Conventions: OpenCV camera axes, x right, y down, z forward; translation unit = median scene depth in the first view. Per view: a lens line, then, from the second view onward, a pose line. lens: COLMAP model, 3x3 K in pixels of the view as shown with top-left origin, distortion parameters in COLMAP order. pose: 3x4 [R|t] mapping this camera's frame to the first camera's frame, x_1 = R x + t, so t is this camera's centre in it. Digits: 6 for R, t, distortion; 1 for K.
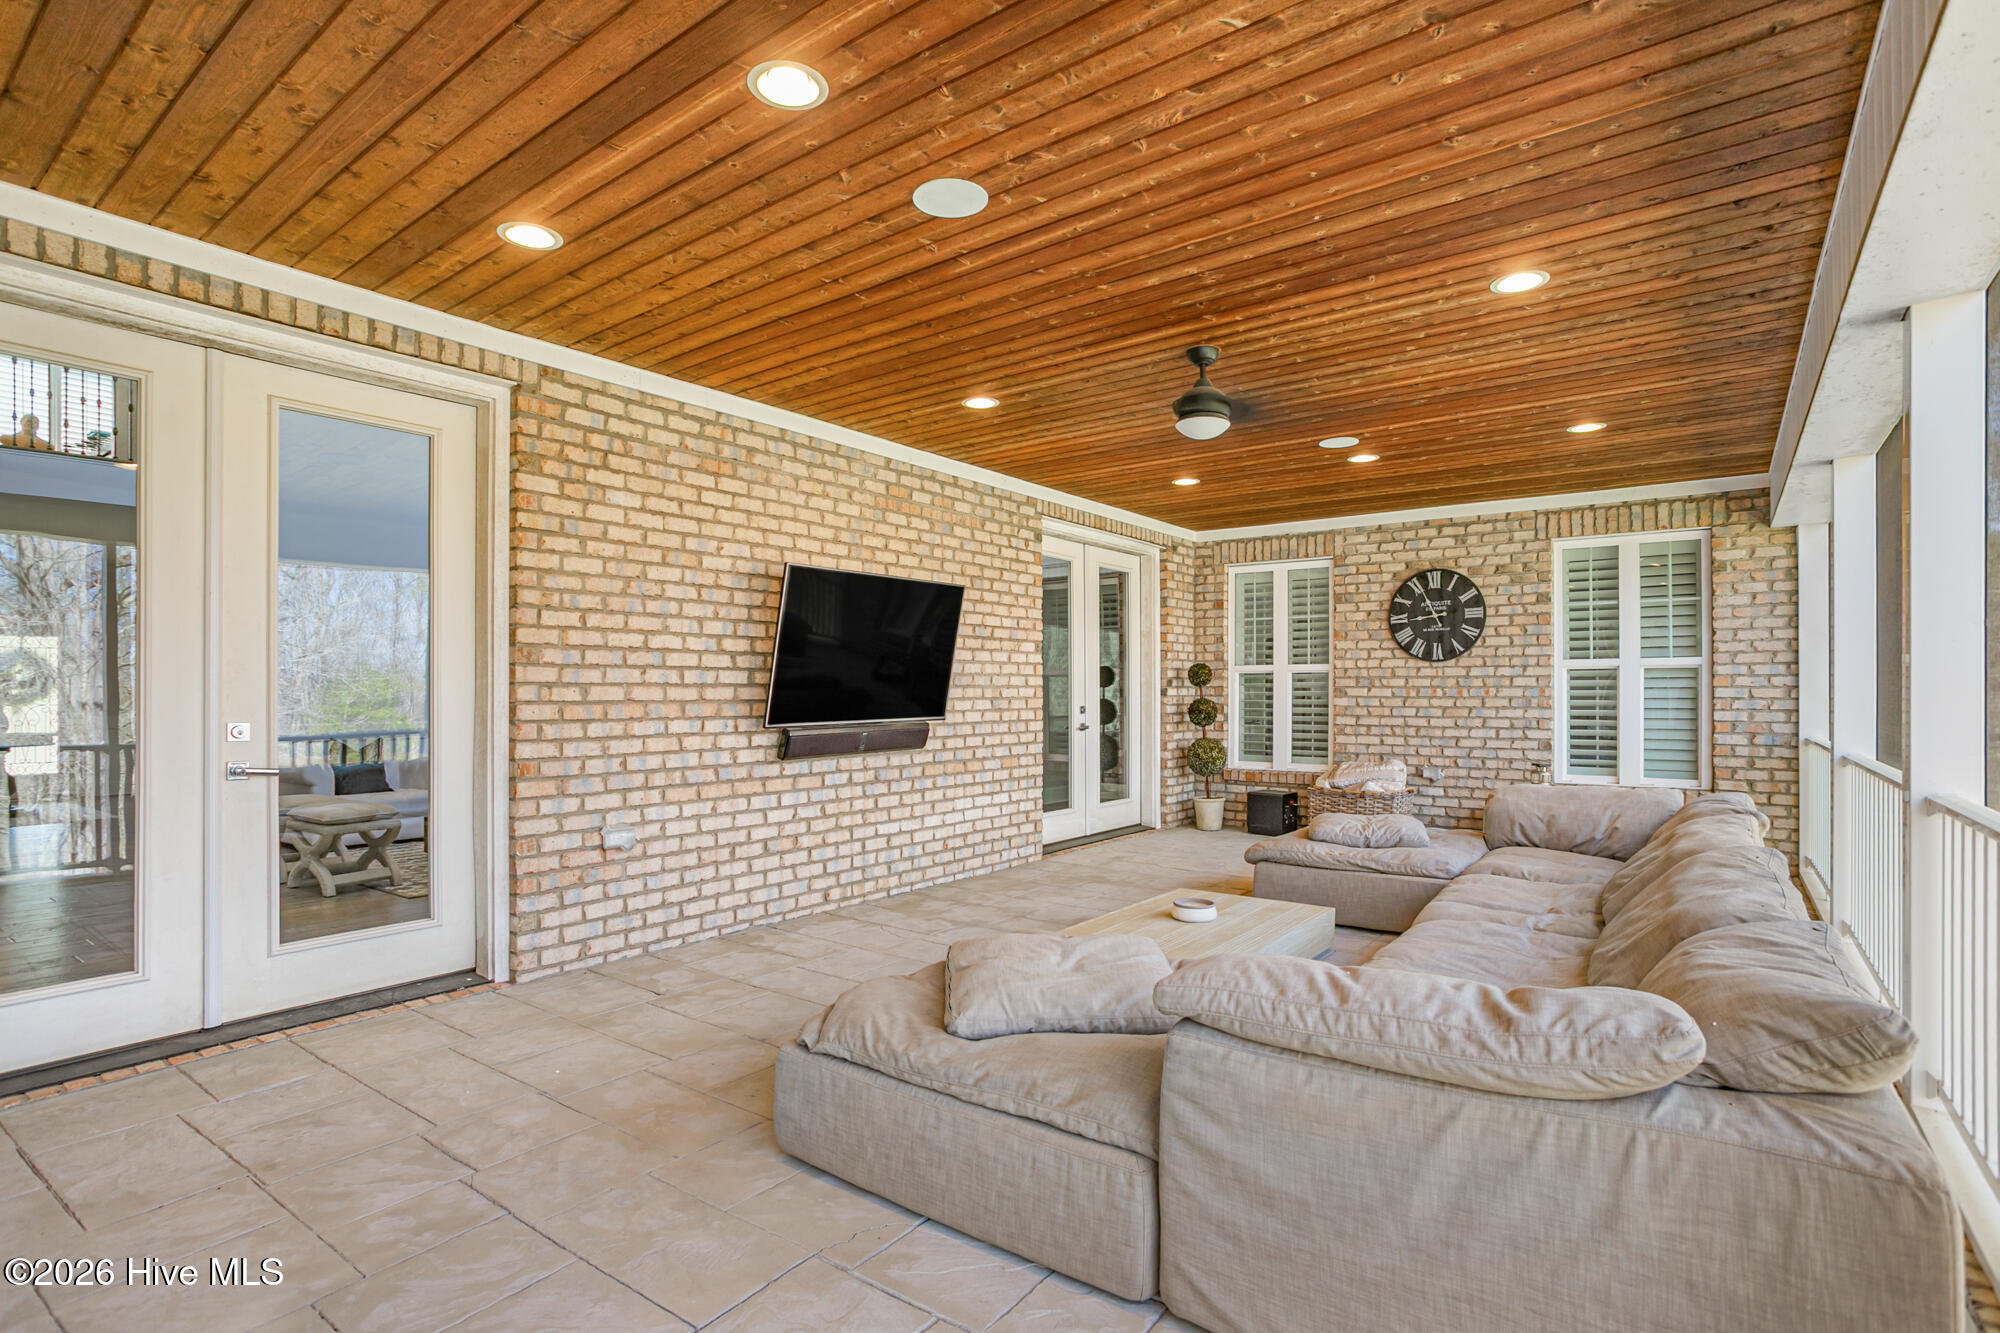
lens RADIAL K [[991.8, 0, 1016.6], [0, 991.8, 695.2], [0, 0, 1]] dist [-0.024687, 0.015963]
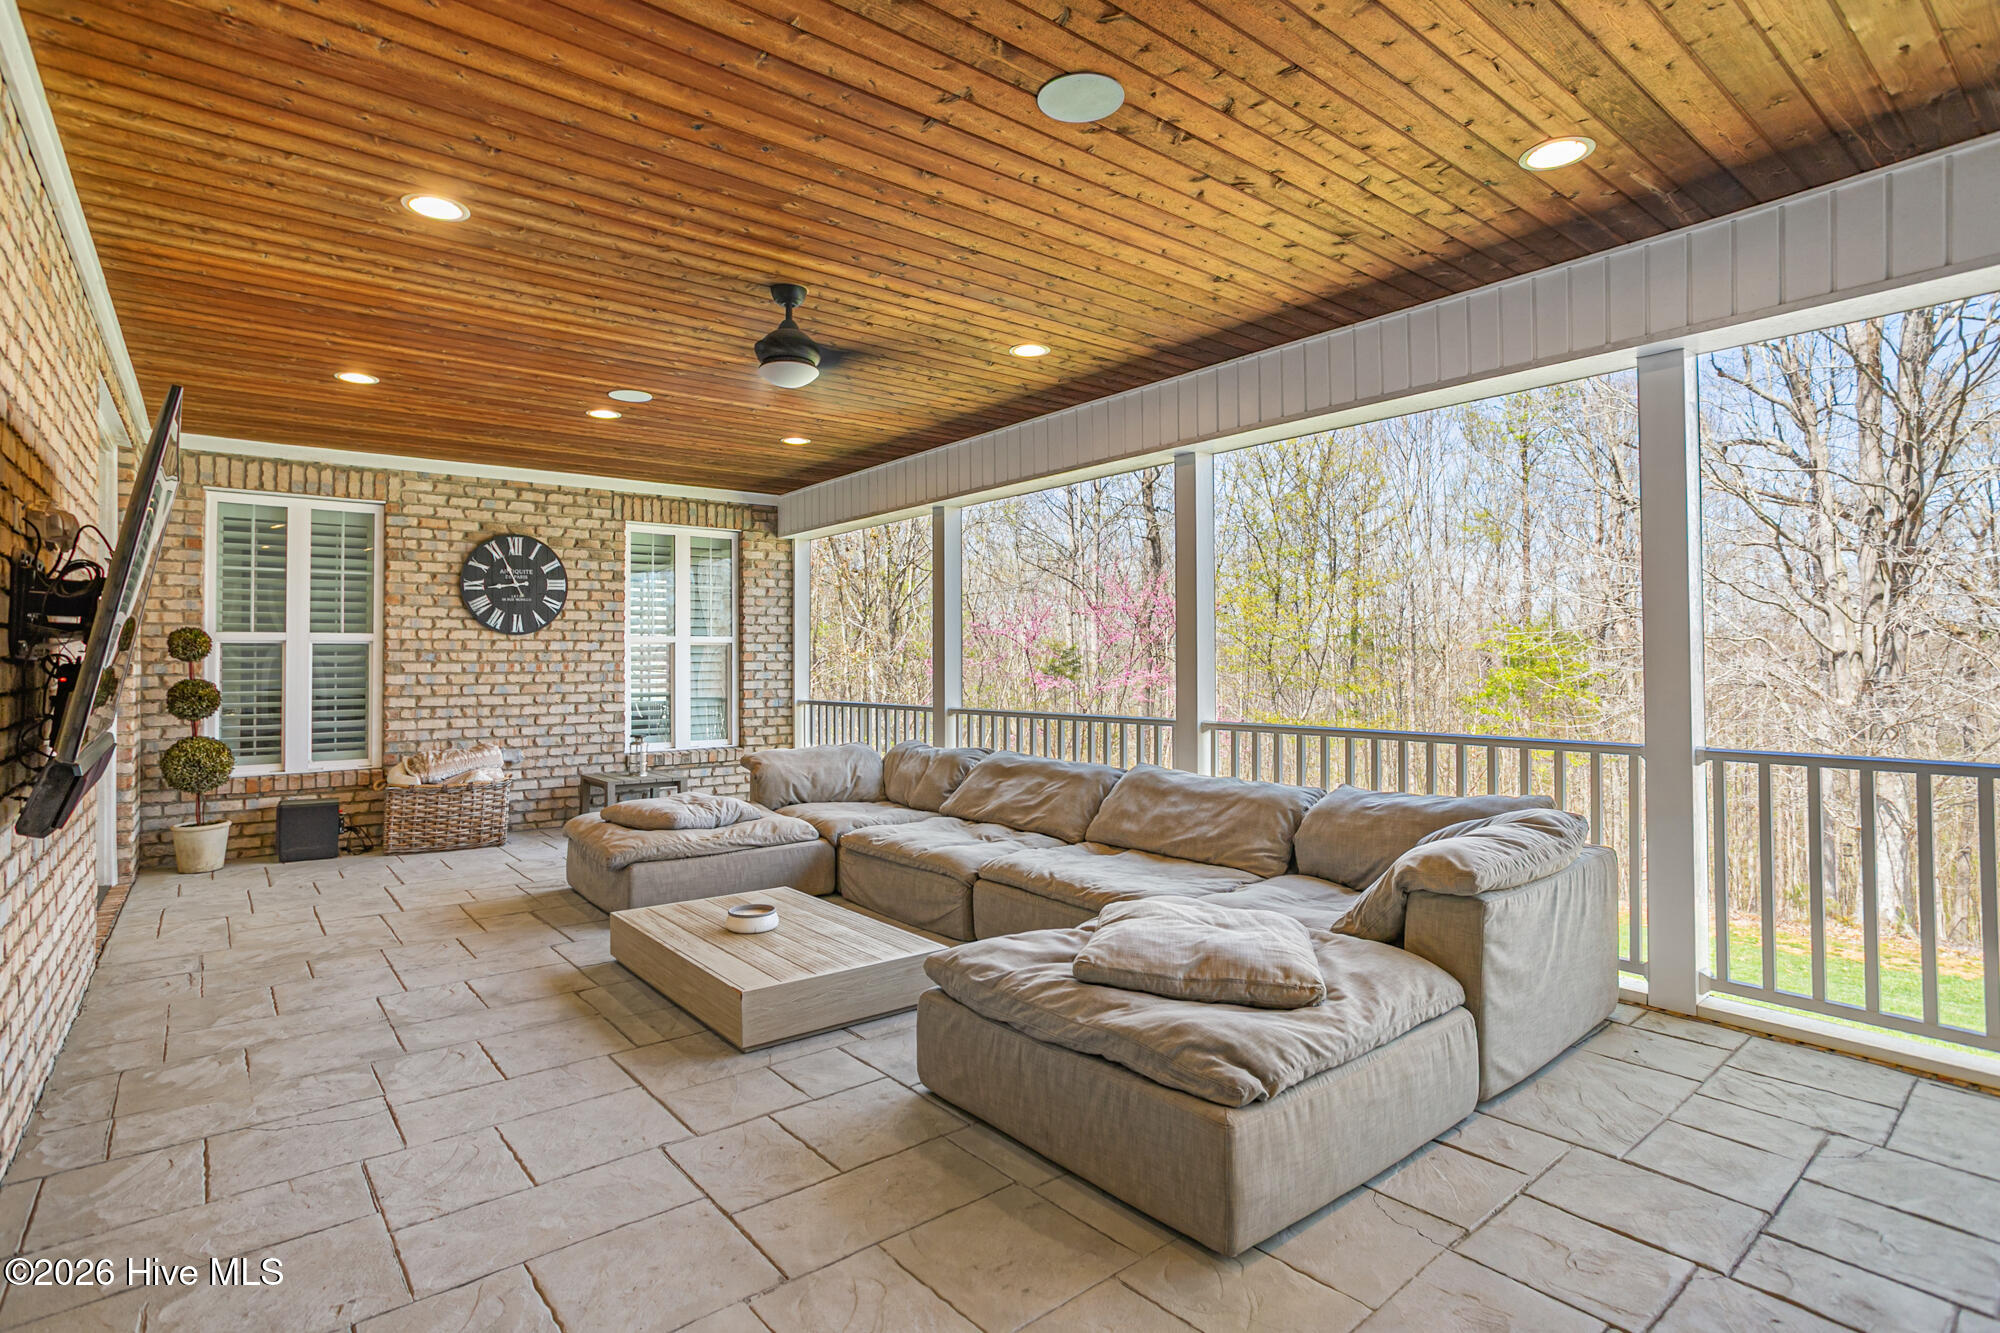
lens RADIAL K [[991.8, 0, 991.7], [0, 991.8, 650.0], [0, 0, 1]] dist [-0.024687, 0.015963]
pose [[0.273737, 0.009991, 0.961753, -0.348237], [0.008421, 0.999883, -0.012784, -0.003809], [-0.961768, 0.011599, 0.273621, 0.323706]]
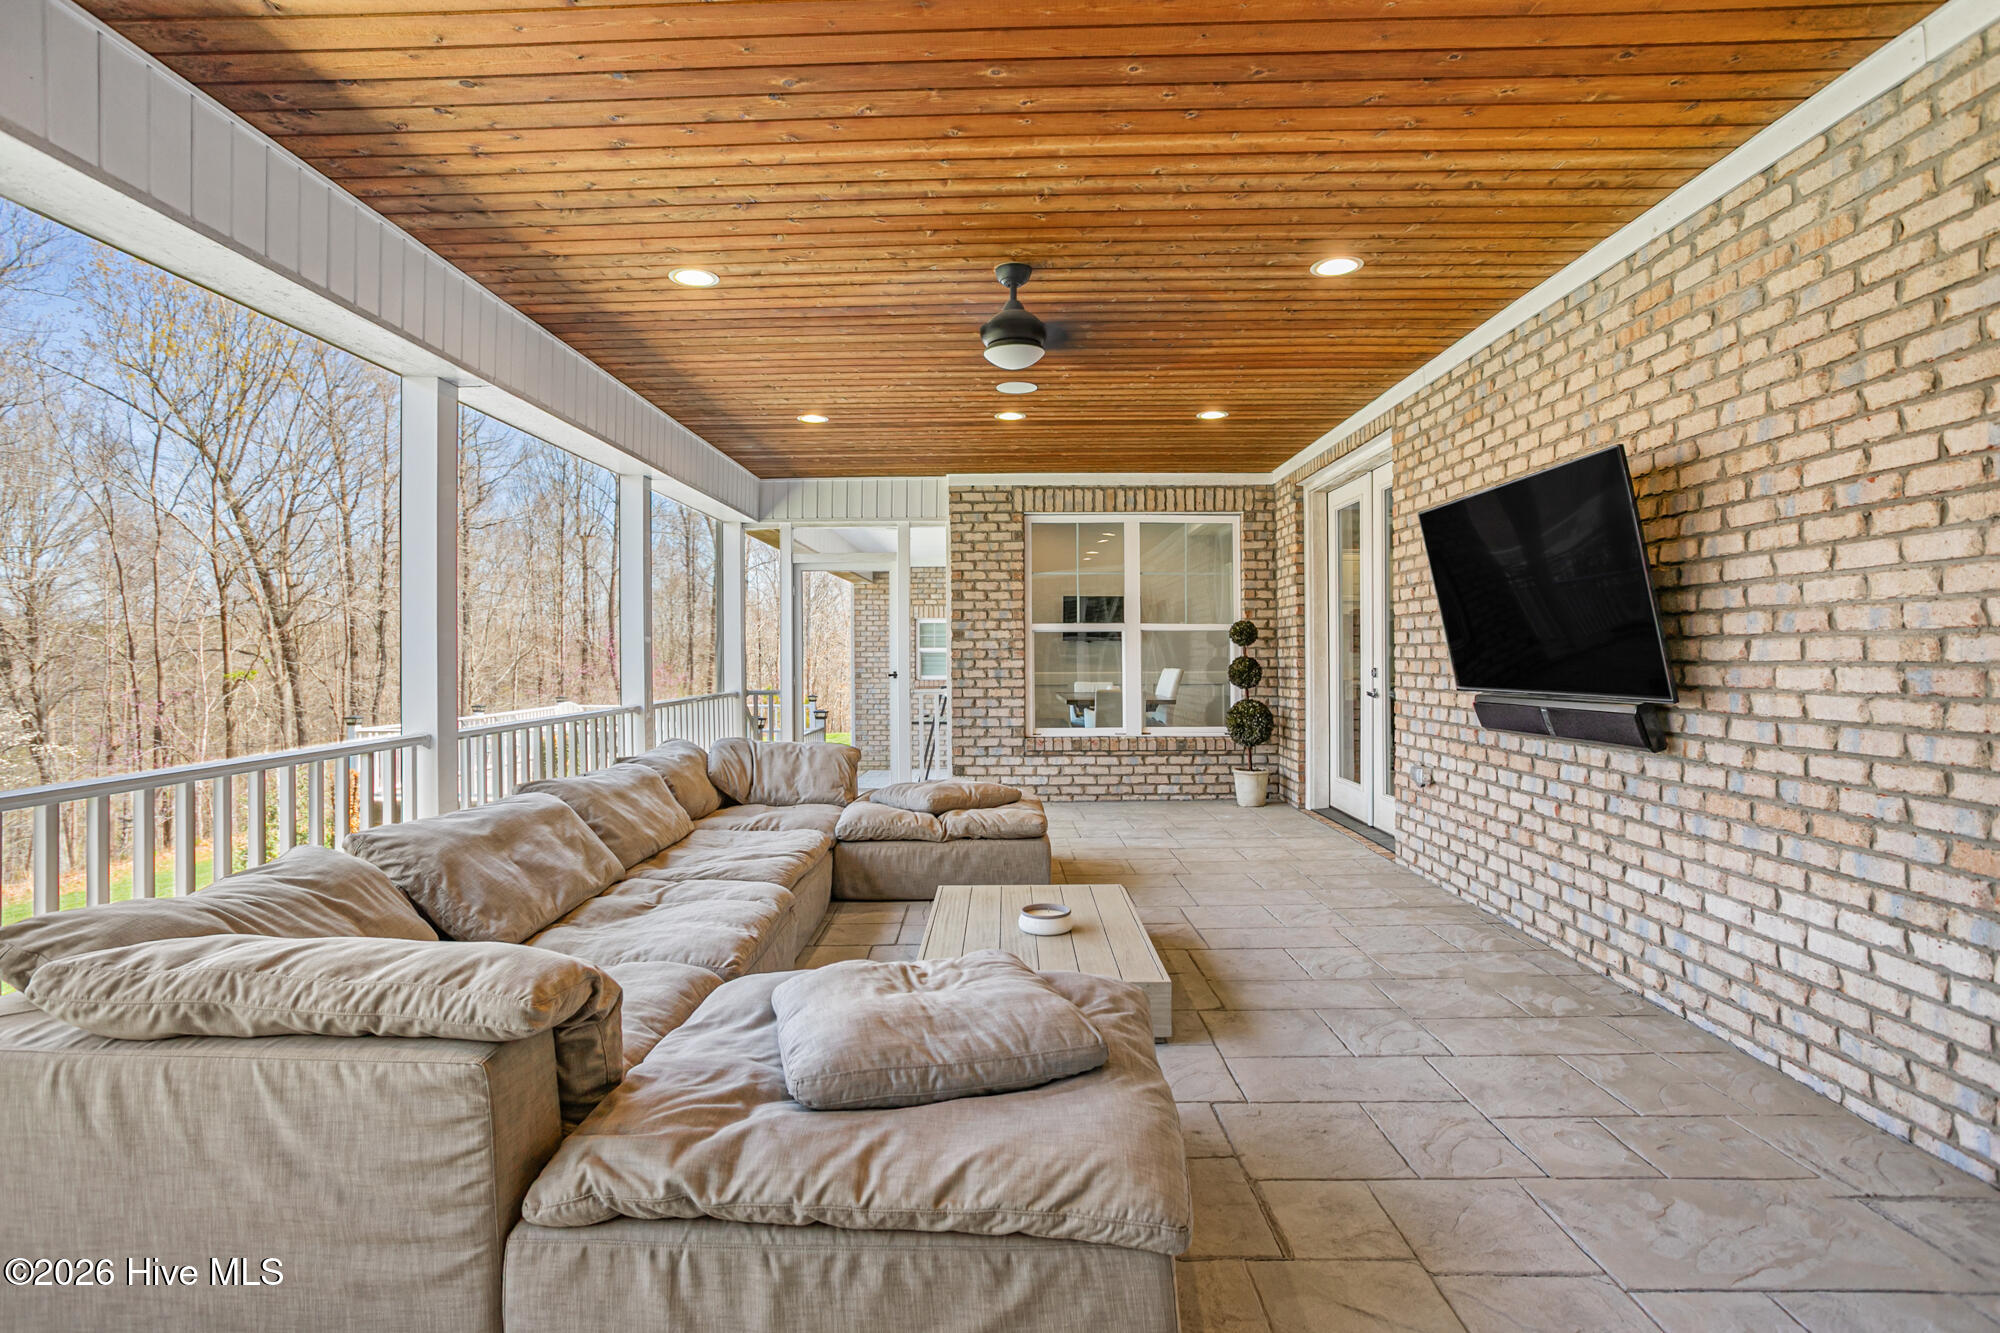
lens RADIAL K [[991.8, 0, 979.0], [0, 991.8, 660.4], [0, 0, 1]] dist [-0.024687, 0.015963]
pose [[-0.828324, 0.011624, -0.560129, 0.397818], [0.008046, 0.999928, 0.008852, -0.003797], [0.560192, 0.002826, -0.828358, 0.957443]]
